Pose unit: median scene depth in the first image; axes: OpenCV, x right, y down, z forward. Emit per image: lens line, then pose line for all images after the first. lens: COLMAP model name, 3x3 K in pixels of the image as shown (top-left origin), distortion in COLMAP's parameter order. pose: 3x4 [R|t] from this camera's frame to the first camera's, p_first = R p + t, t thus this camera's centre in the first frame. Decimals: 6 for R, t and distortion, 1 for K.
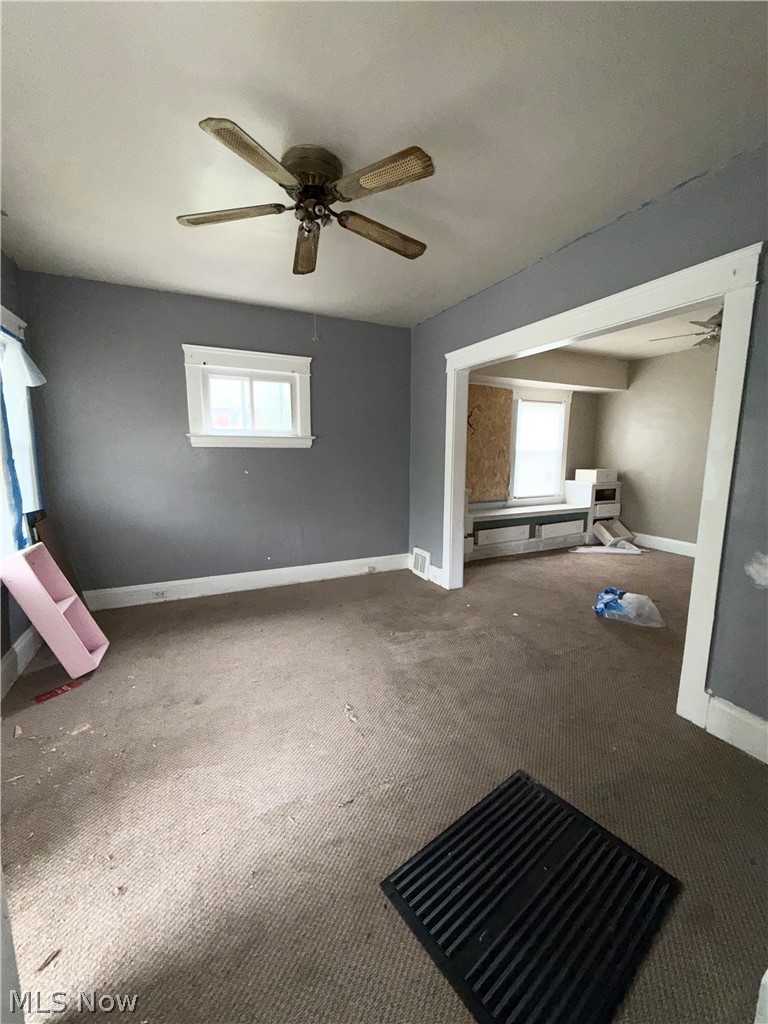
lens RADIAL K [[409.0, 0, 384.0], [0, 409.0, 512.0], [0, 0, 1]] dist [0.001263, 0.000013]
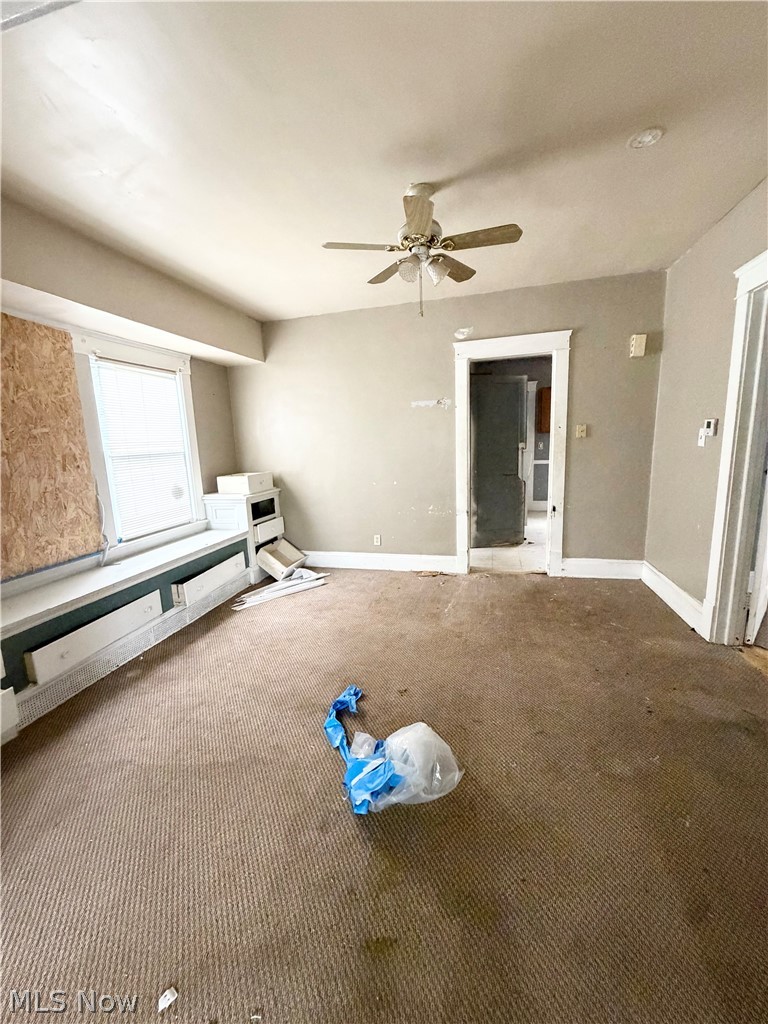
lens RADIAL K [[409.0, 0, 384.0], [0, 409.0, 512.0], [0, 0, 1]] dist [0.001263, 0.000013]
pose [[0.650493, -0.160419, 0.742377, 0.154642], [0.155433, 0.984870, 0.076624, -0.061476], [-0.743437, 0.065547, 0.665586, 0.387875]]
